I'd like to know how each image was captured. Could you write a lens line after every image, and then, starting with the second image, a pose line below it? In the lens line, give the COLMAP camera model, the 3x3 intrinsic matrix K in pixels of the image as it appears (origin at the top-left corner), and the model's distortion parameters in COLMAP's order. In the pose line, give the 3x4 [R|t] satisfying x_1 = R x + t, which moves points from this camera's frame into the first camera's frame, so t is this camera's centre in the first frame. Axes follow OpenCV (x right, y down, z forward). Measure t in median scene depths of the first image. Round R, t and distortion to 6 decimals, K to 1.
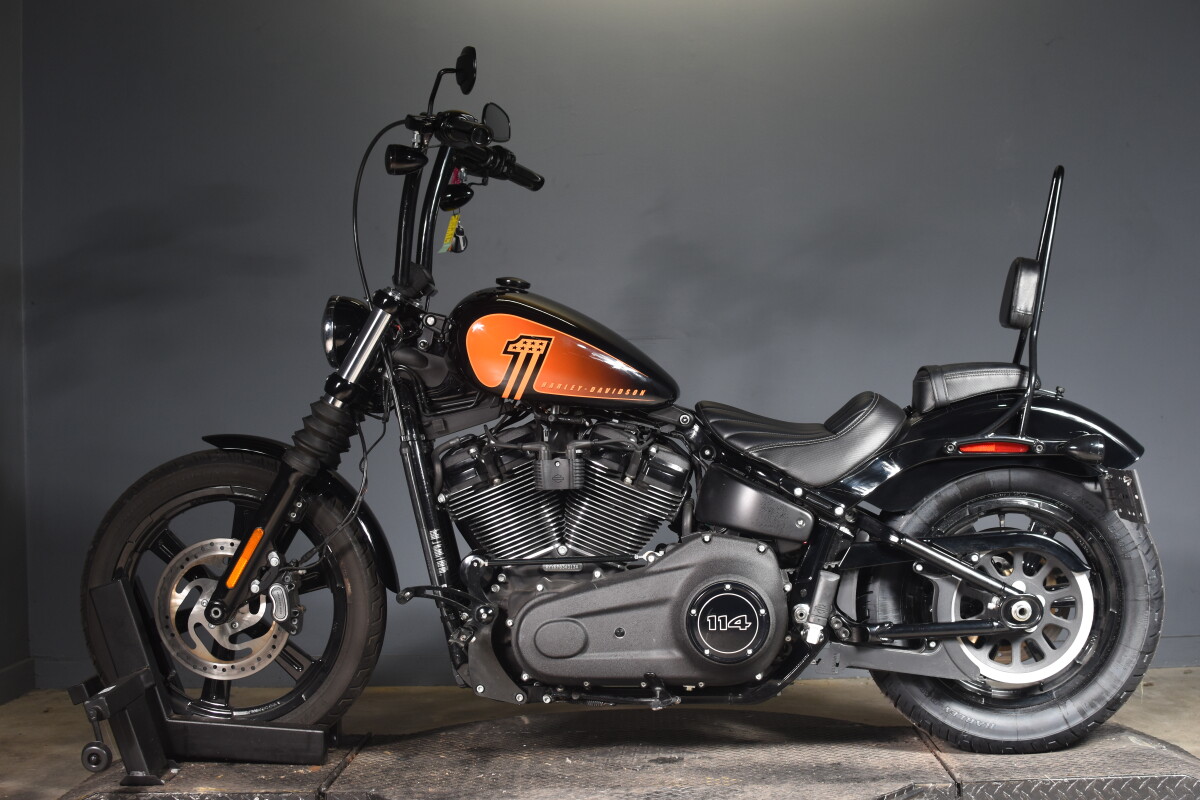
lens RADIAL K [[1827.5, 0, 606.3], [0, 1827.5, 397.4], [0, 0, 1]] dist [-0.128966, 0.000000]
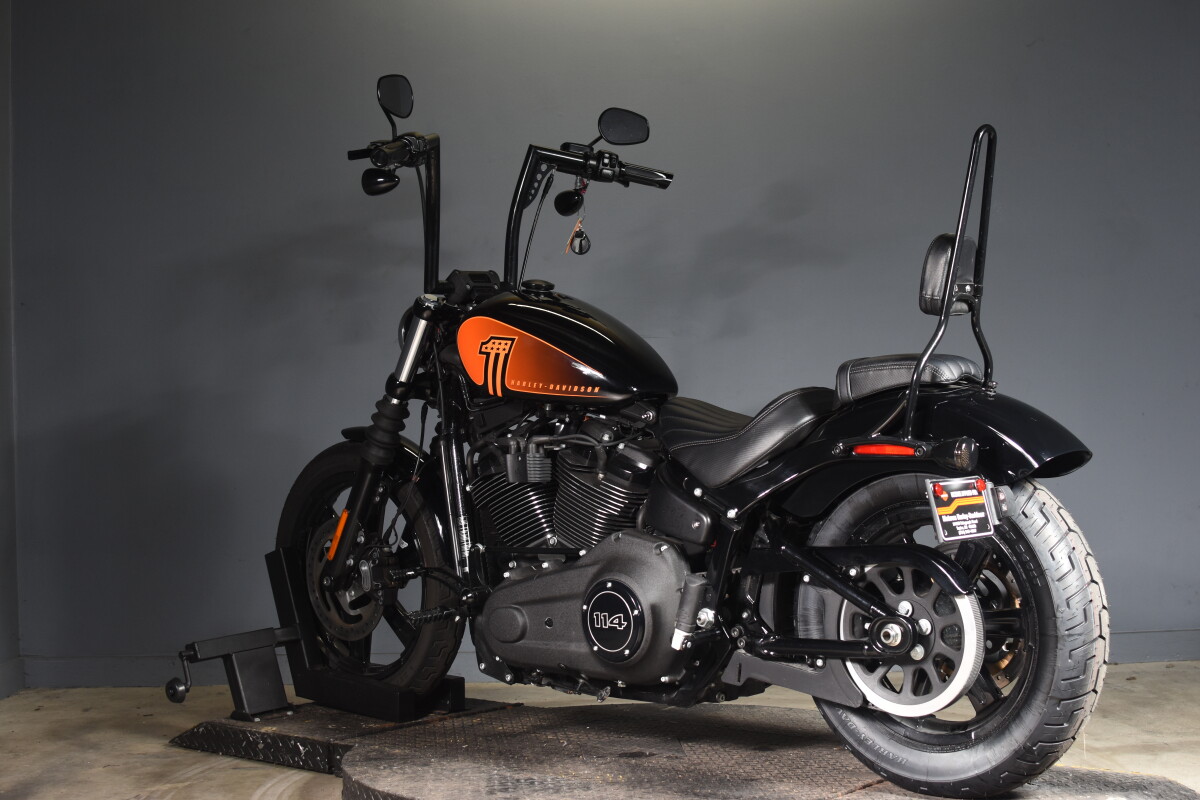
lens RADIAL K [[1827.5, 0, 598.7], [0, 1827.5, 402.9], [0, 0, 1]] dist [-0.128966, 0.000000]
pose [[0.771386, 0.000002, -0.636367, 0.675810], [0.008879, 0.999903, 0.010766, -0.006169], [0.636306, -0.013955, 0.771311, 0.221335]]
